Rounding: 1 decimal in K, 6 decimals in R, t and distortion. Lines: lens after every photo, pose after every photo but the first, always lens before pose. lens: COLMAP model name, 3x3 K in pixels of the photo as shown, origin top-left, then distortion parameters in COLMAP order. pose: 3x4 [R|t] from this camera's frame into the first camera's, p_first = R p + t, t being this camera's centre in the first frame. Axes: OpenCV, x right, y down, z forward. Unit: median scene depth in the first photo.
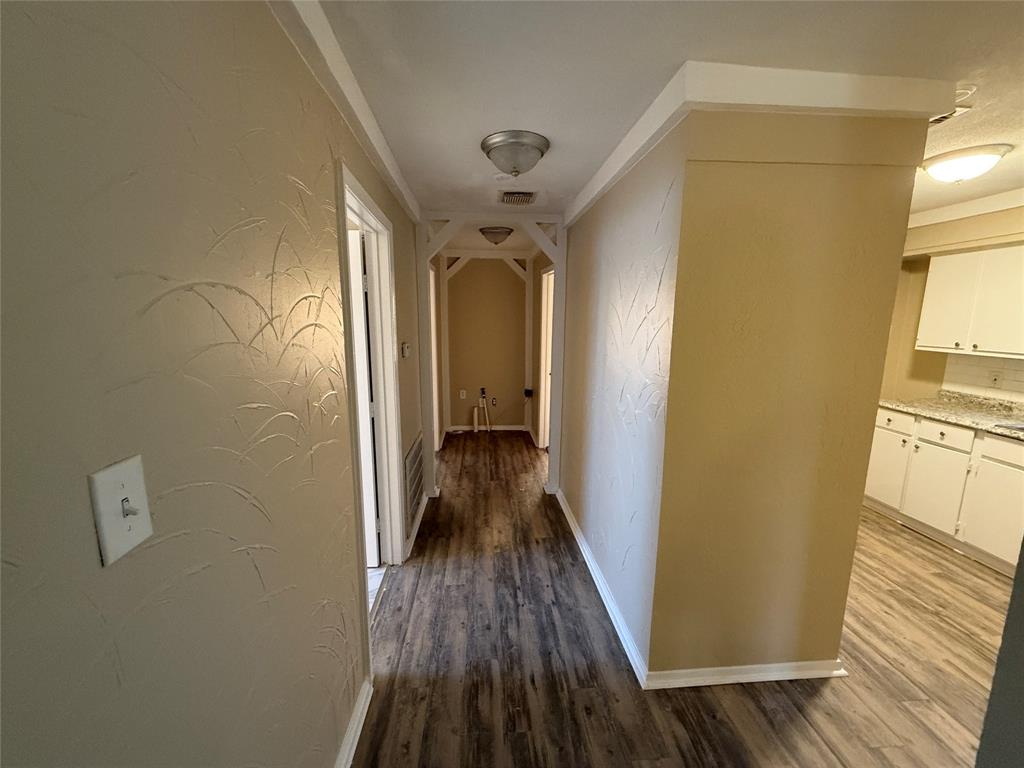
lens RADIAL K [[408.8, 0, 516.4], [0, 408.8, 384.4], [0, 0, 1]] dist [0.005953, -0.001163]
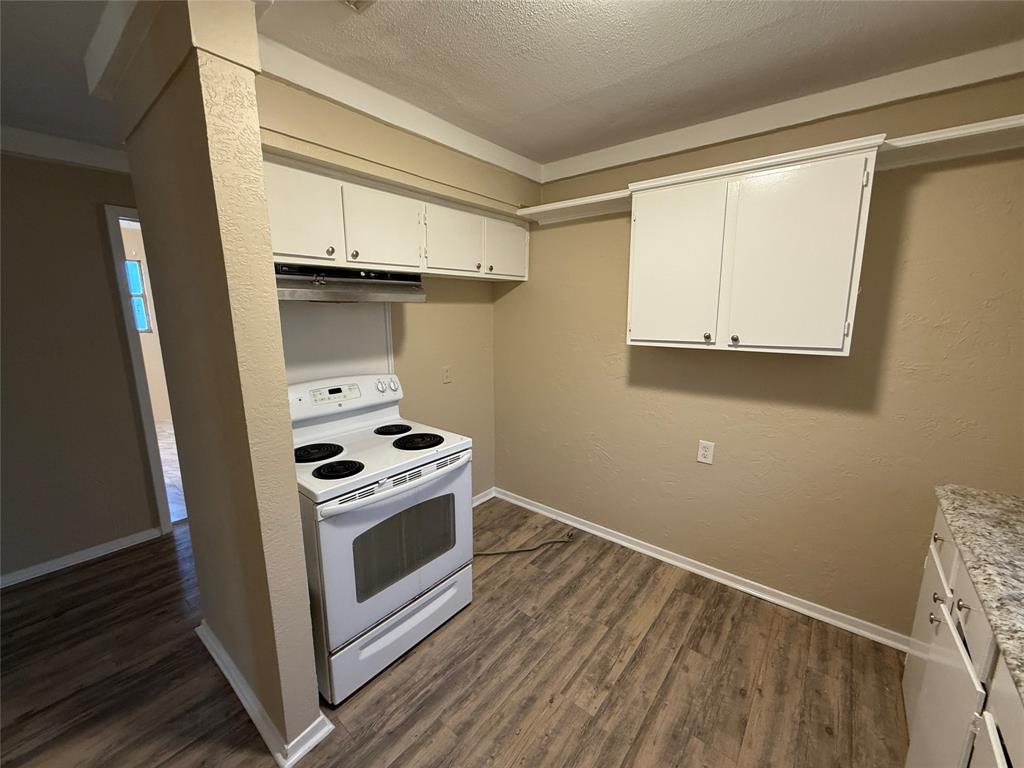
lens RADIAL K [[408.8, 0, 512.0], [0, 408.8, 381.9], [0, 0, 1]] dist [0.005953, -0.001163]
pose [[0.711868, 0.117988, -0.692331, 0.944847], [-0.103308, 0.992656, 0.062947, -0.049163], [0.694673, 0.026713, 0.718829, 0.453761]]
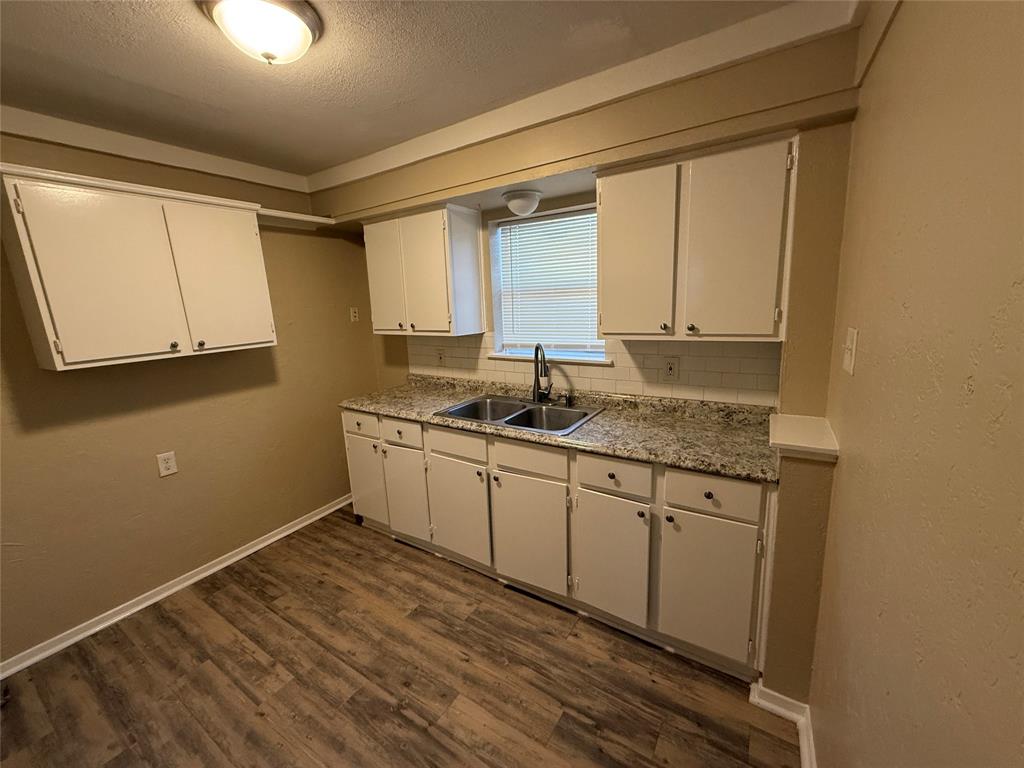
lens RADIAL K [[408.8, 0, 511.7], [0, 408.8, 383.2], [0, 0, 1]] dist [0.005953, -0.001163]
pose [[0.609496, -0.186783, 0.770471, 0.545961], [0.174102, 0.979660, 0.099770, -0.021874], [-0.773436, 0.073332, 0.629619, 0.282688]]
